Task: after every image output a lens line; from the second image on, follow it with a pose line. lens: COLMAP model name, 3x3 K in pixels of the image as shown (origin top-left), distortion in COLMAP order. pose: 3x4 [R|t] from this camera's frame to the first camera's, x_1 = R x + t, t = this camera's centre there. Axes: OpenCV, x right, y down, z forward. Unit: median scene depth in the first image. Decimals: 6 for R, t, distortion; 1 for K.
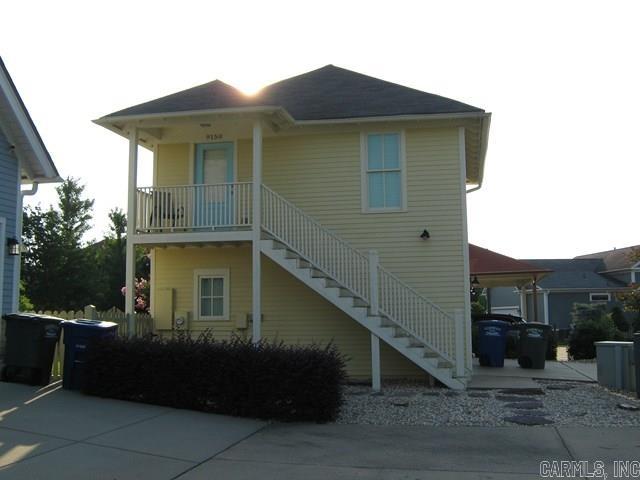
lens RADIAL K [[713.3, 0, 322.1], [0, 713.3, 238.9], [0, 0, 1]] dist [-0.087780, 0.014927]
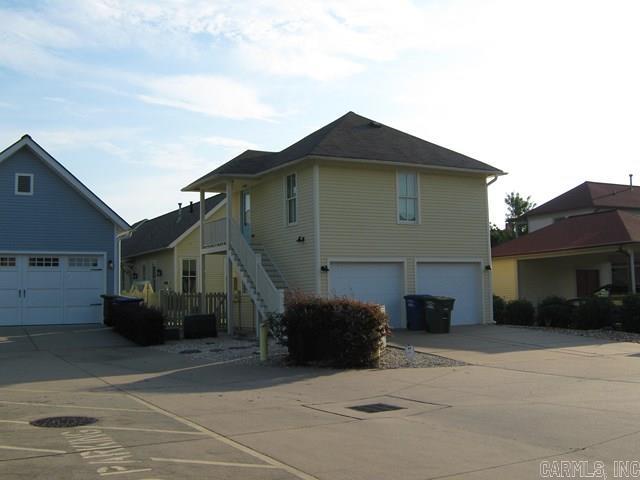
lens RADIAL K [[713.3, 0, 322.1], [0, 713.3, 238.9], [0, 0, 1]] dist [-0.087780, 0.014927]
pose [[0.676089, -0.066349, -0.733826, 0.881834], [0.098309, 0.995156, 0.000597, -0.003558], [0.730232, -0.072545, 0.679337, -0.013595]]
